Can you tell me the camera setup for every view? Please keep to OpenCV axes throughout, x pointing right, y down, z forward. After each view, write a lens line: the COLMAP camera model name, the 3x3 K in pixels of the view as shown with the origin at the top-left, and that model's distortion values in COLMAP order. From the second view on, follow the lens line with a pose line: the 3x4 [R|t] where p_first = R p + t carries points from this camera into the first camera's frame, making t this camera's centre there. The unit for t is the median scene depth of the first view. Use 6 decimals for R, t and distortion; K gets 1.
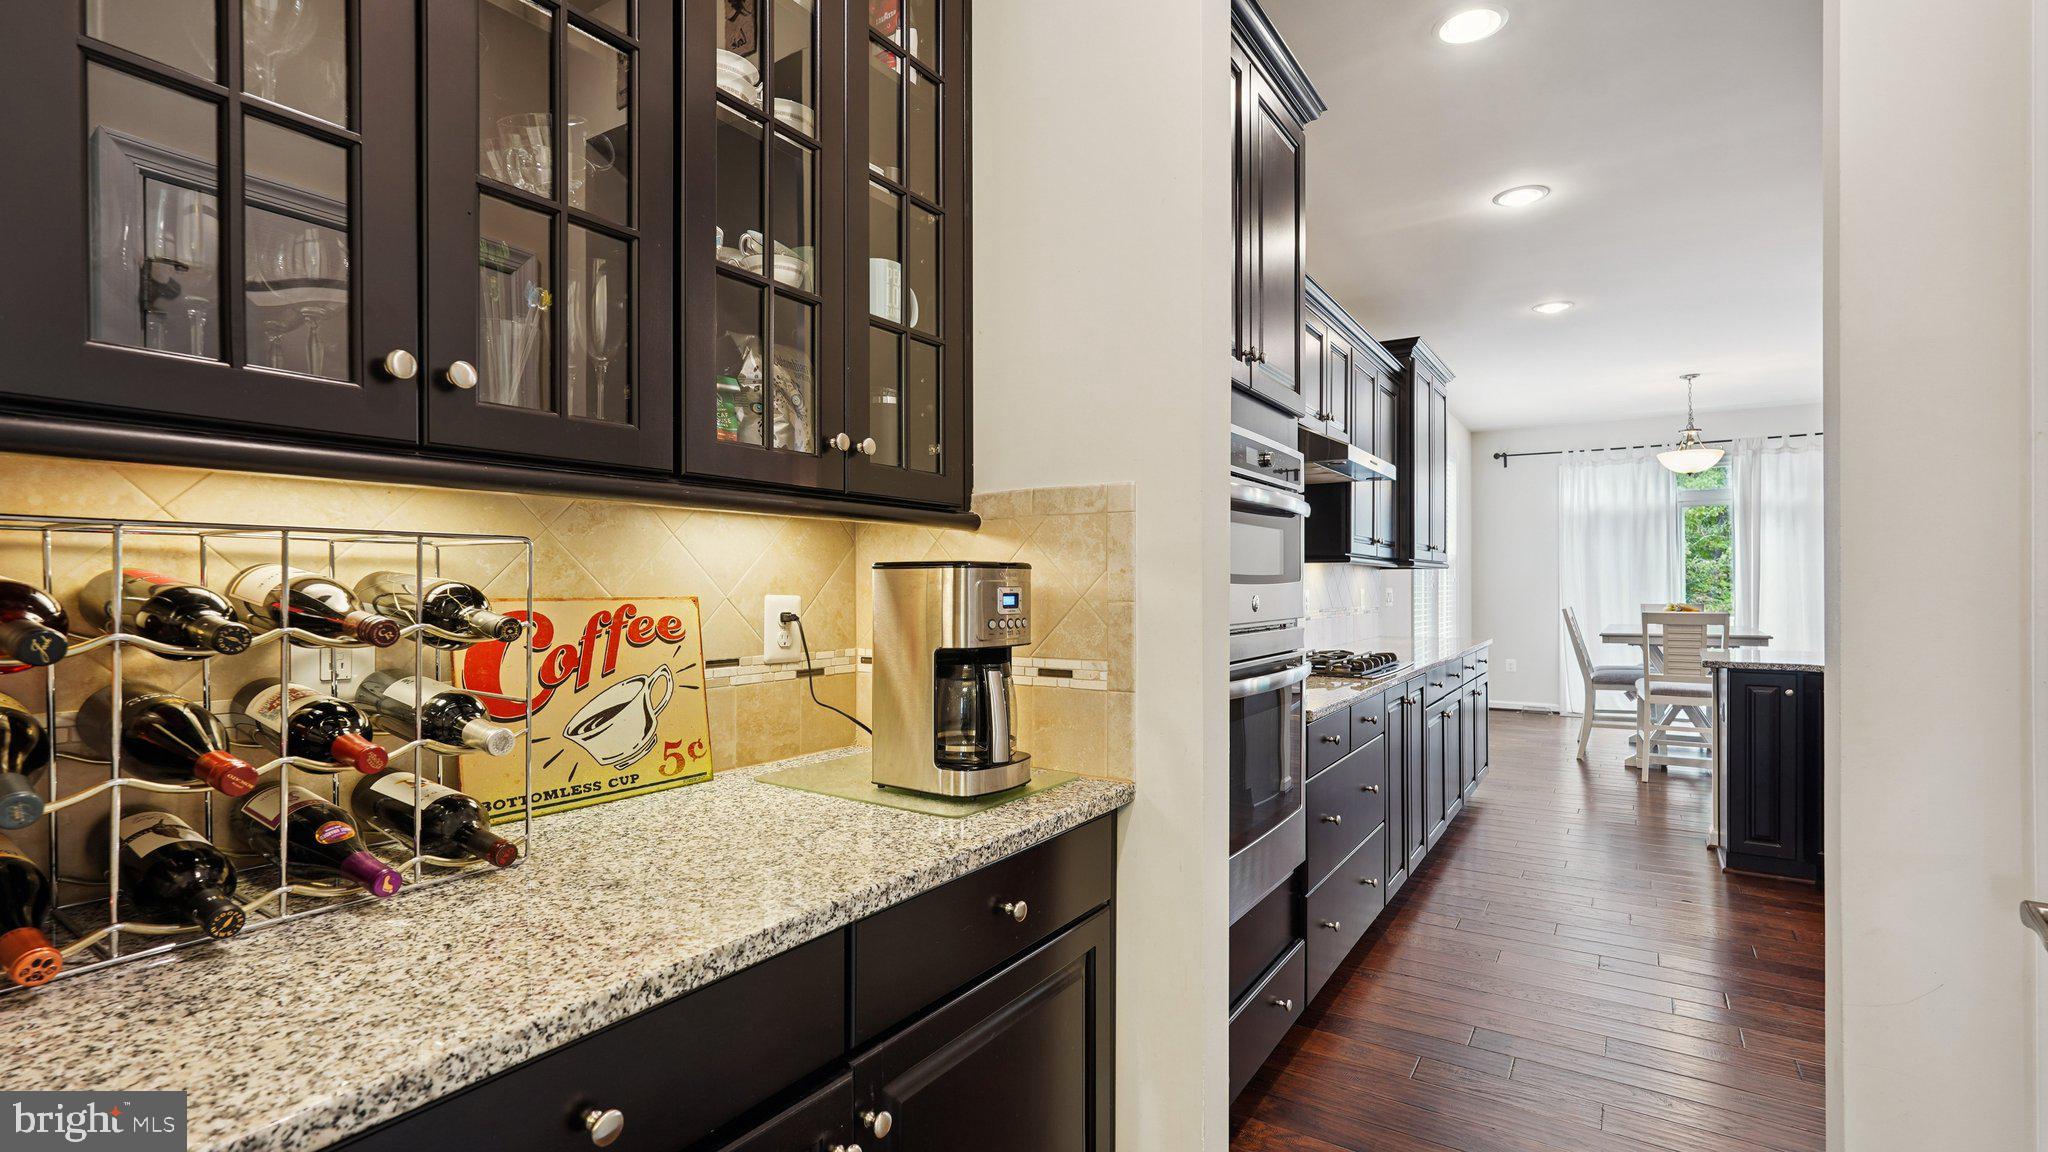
lens RADIAL K [[920.2, 0, 1048.1], [0, 920.2, 568.7], [0, 0, 1]] dist [0.021389, 0.000410]
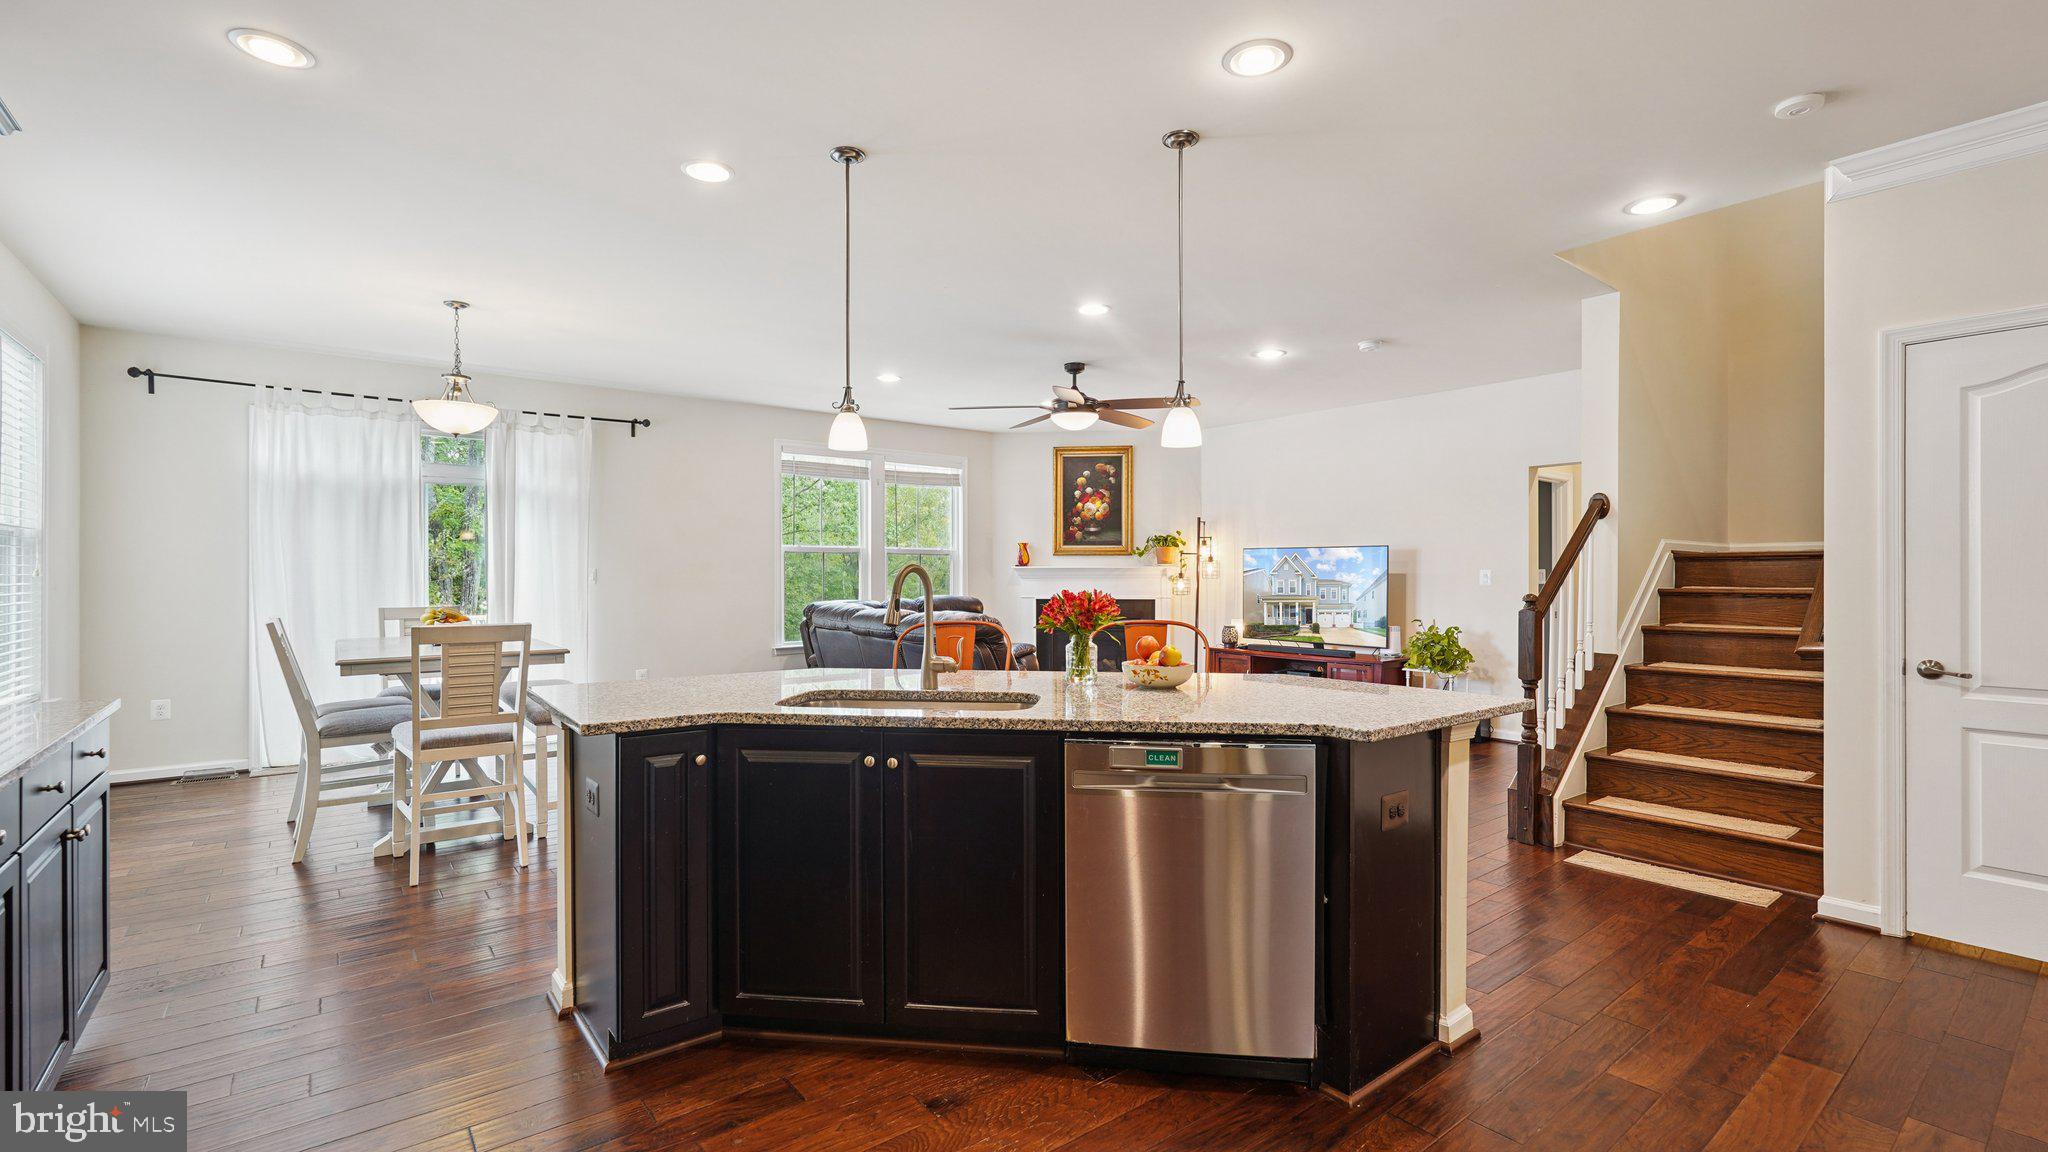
lens RADIAL K [[908.1, 0, 1023.5], [0, 908.1, 584.6], [0, 0, 1]] dist [-0.000278, 0.000804]
pose [[0.337197, -0.005055, 0.941421, 0.133827], [-0.017868, 0.999771, 0.011769, 0.001801], [-0.941265, -0.020790, 0.337029, 0.276038]]
